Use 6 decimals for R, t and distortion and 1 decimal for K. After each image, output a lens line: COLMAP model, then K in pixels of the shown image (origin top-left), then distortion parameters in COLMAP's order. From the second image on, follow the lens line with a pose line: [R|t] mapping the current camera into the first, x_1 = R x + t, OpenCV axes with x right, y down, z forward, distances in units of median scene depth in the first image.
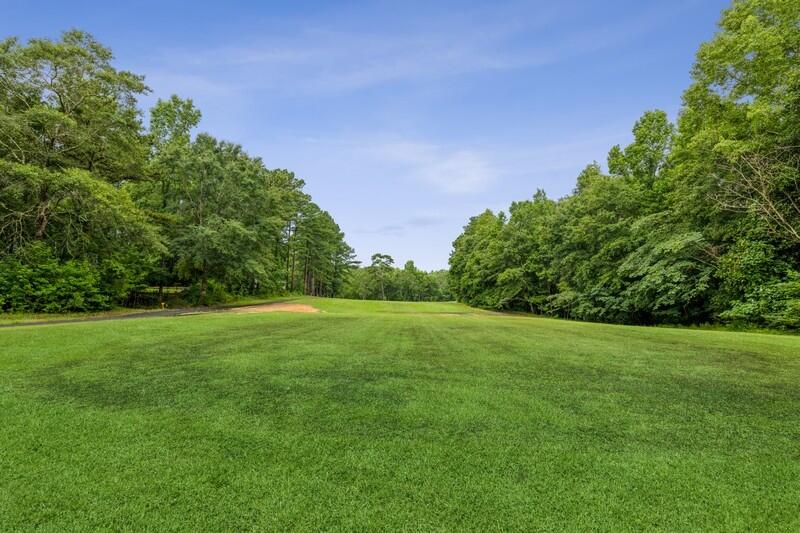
lens RADIAL K [[397.2, 0, 400.8], [0, 397.2, 284.0], [0, 0, 1]] dist [-0.001697, -0.000004]
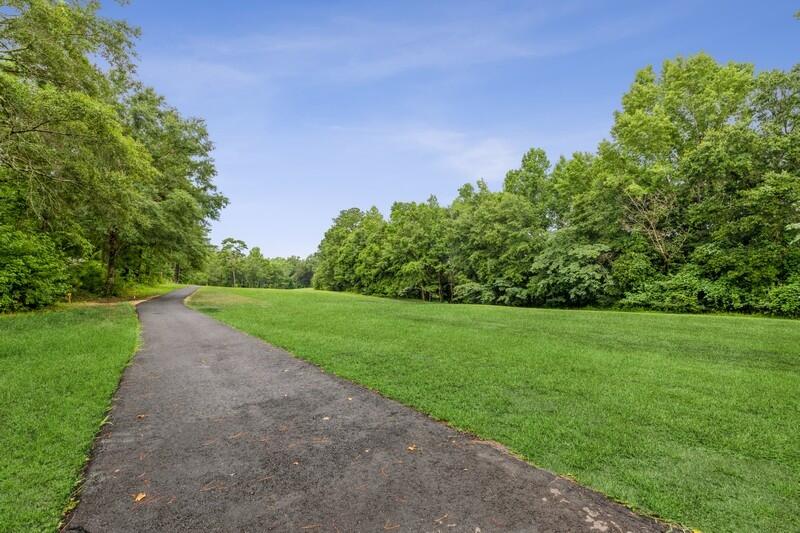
lens RADIAL K [[367.2, 0, 400.7], [0, 367.2, 286.4], [0, 0, 1]] dist [0.000706, 0.000048]
pose [[0.888539, 0.007722, 0.458737, -0.236351], [-0.025660, 0.999130, 0.032884, -0.001530], [-0.458084, -0.040990, 0.887963, 0.070161]]
